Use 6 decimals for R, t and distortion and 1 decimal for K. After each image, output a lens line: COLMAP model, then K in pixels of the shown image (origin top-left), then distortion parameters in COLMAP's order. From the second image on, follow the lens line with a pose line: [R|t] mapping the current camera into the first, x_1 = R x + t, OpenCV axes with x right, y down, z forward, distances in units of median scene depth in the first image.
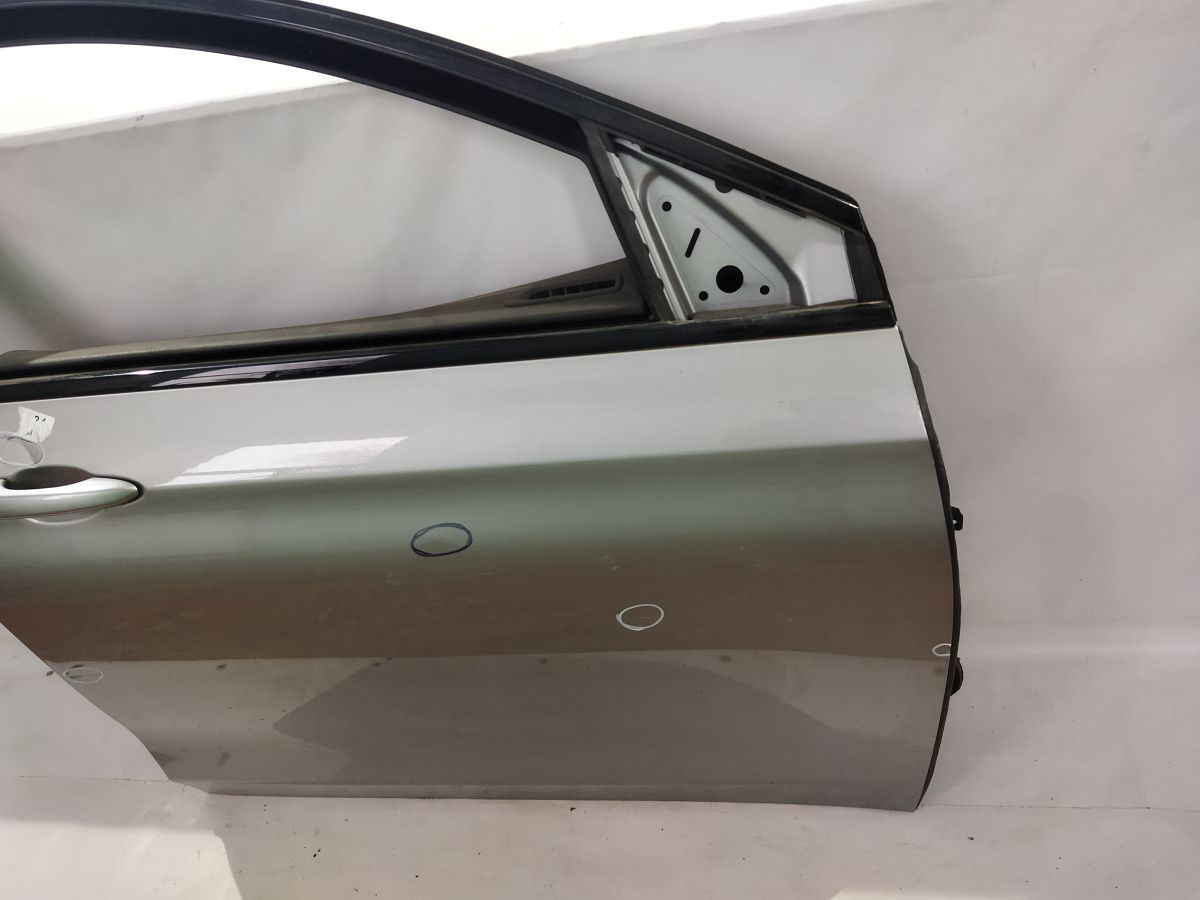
lens RADIAL K [[930.6, 0, 600.0], [0, 930.6, 450.0], [0, 0, 1]] dist [0.132051, -0.217641]
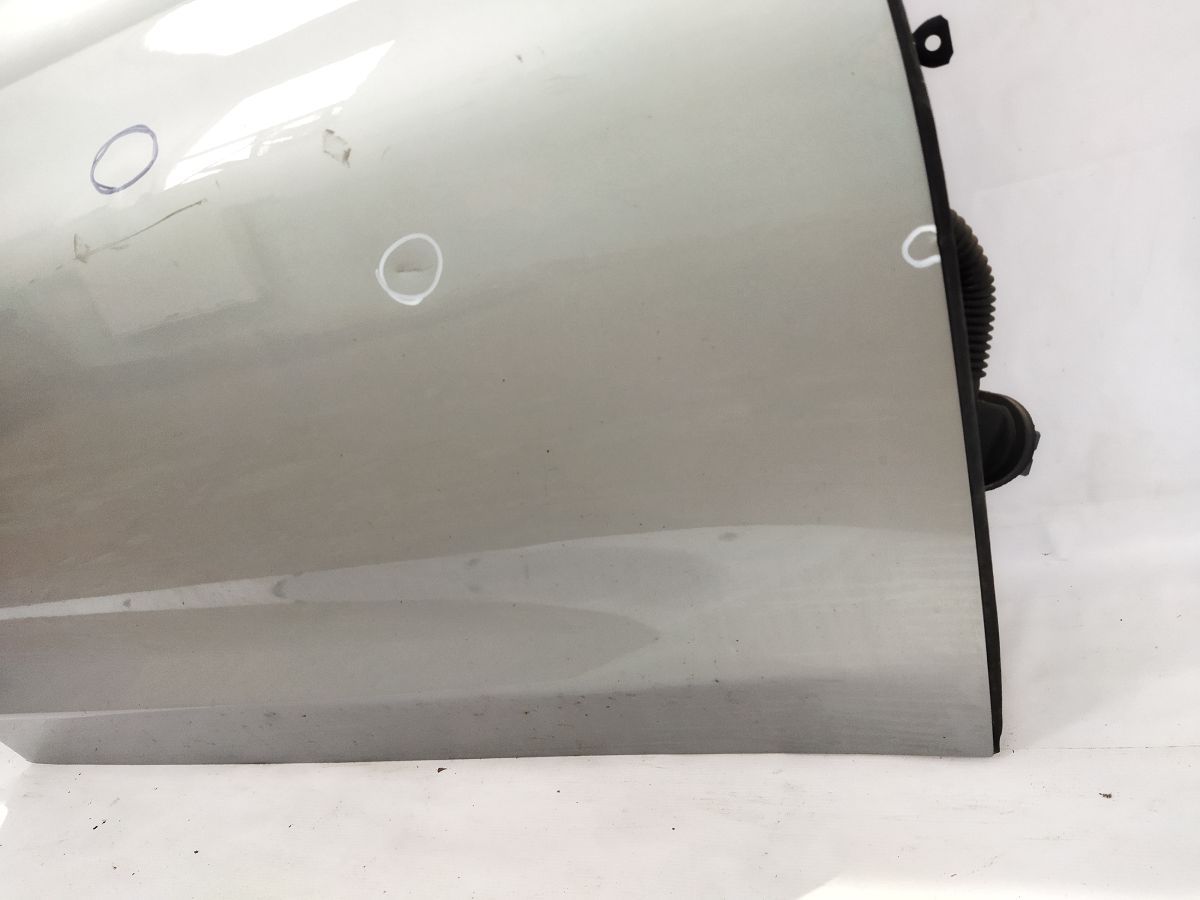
lens RADIAL K [[920.8, 0, 600.0], [0, 920.8, 450.0], [0, 0, 1]] dist [-0.000210, 0.000245]
pose [[0.969582, -0.037183, -0.241925, 0.242775], [-0.037005, 0.954764, -0.295053, 0.370006], [0.241952, 0.295030, 0.924346, 0.410906]]
